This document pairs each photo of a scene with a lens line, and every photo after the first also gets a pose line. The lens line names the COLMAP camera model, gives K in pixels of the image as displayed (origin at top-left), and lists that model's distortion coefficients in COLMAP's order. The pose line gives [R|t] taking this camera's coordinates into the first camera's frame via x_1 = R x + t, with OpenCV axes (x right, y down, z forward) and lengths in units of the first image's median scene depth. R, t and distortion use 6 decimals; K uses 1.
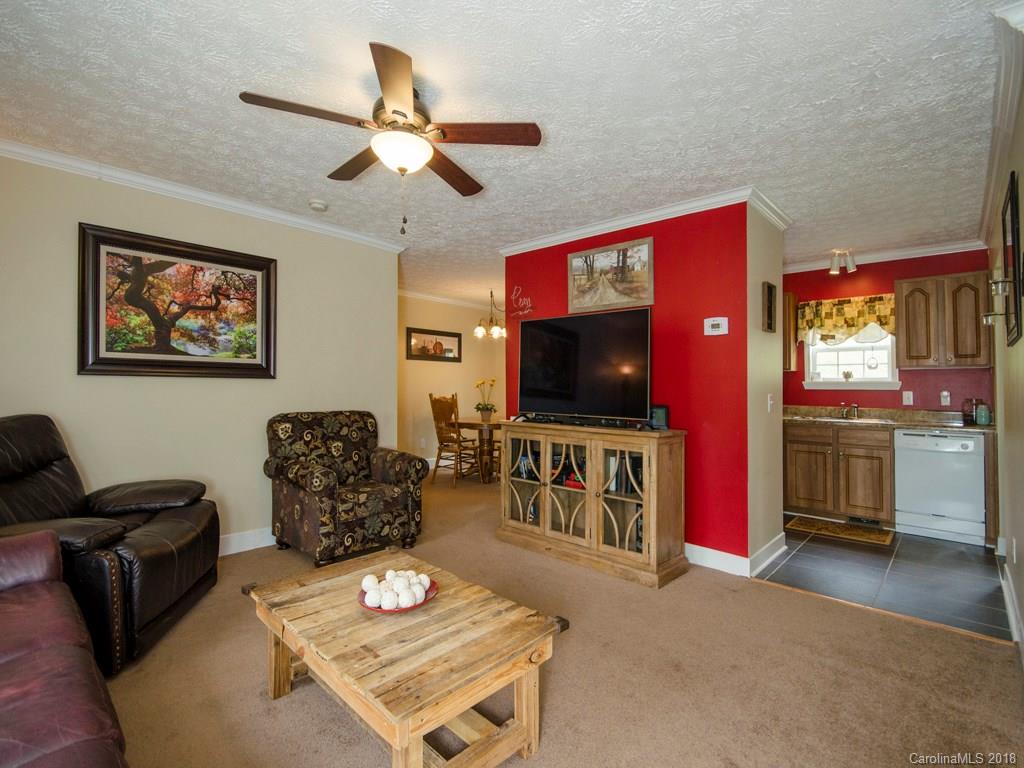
lens RADIAL K [[480.1, 0, 535.0], [0, 480.1, 379.6], [0, 0, 1]] dist [0.000670, -0.000031]
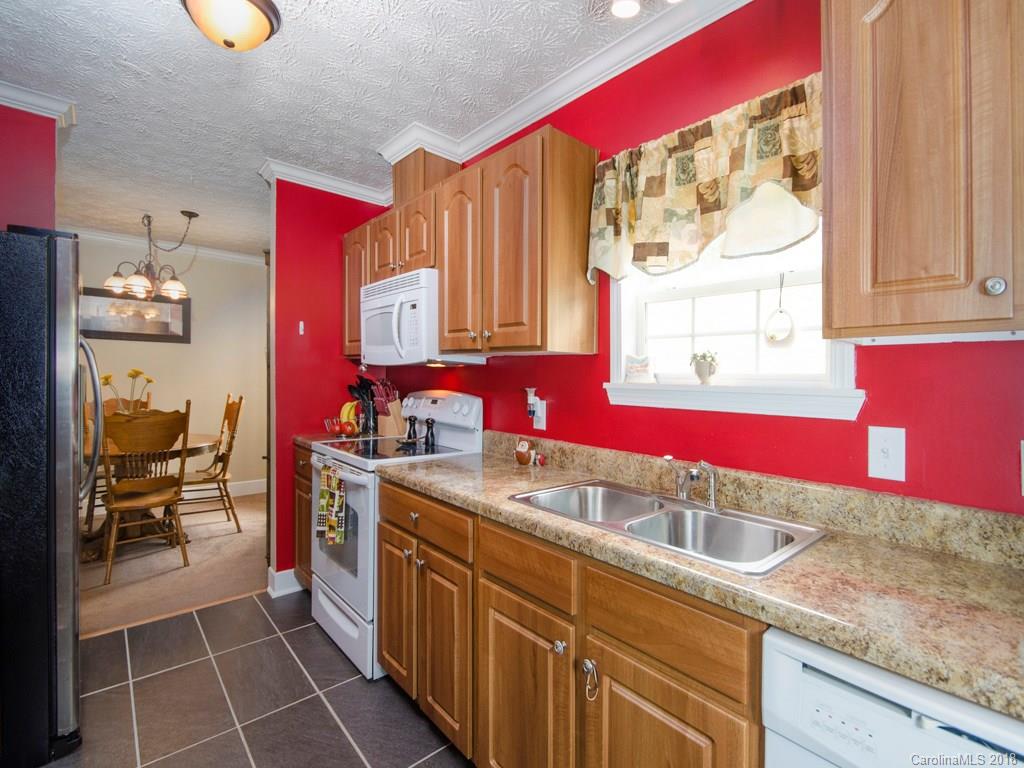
lens RADIAL K [[480.1, 0, 513.4], [0, 480.1, 378.3], [0, 0, 1]] dist [0.000670, -0.000031]
pose [[0.990952, 0.014803, -0.133397, 0.567265], [-0.012959, 0.999808, 0.014685, -0.004140], [0.133589, -0.012824, 0.990954, 0.663950]]
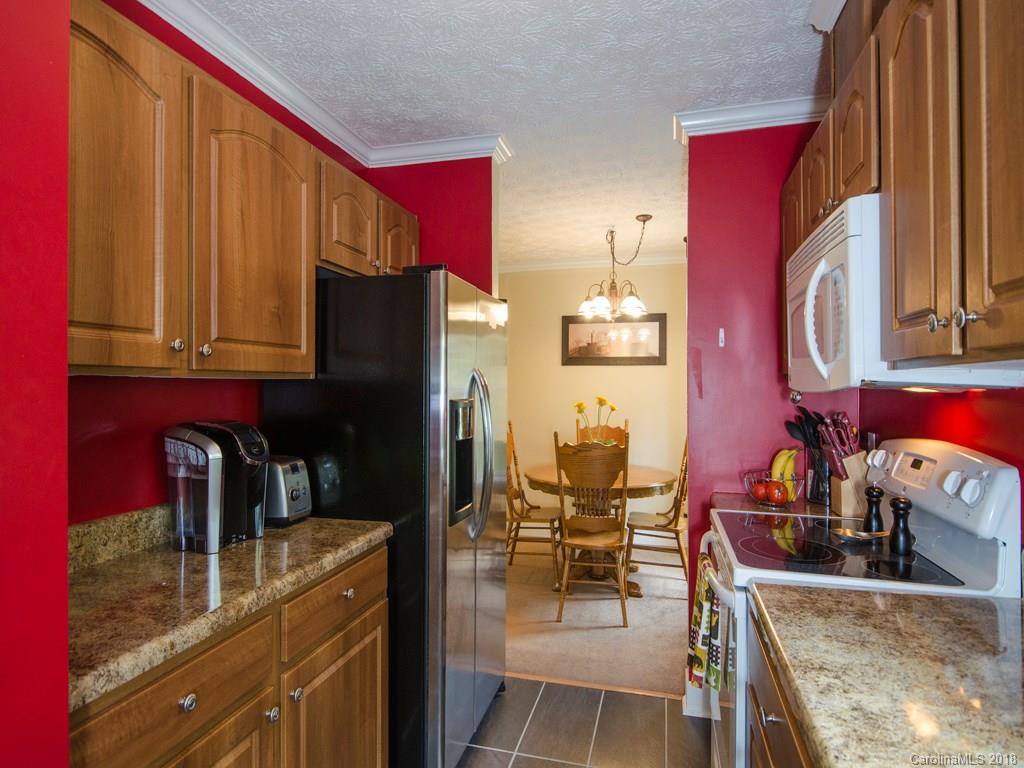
lens RADIAL K [[584.4, 0, 515.9], [0, 584.4, 390.2], [0, 0, 1]] dist [-0.002800, -0.001241]
pose [[0.460009, -0.004084, -0.887905, 0.590701], [0.012372, 0.999922, 0.001810, -0.012133], [0.887828, -0.011817, 0.460023, 0.828852]]
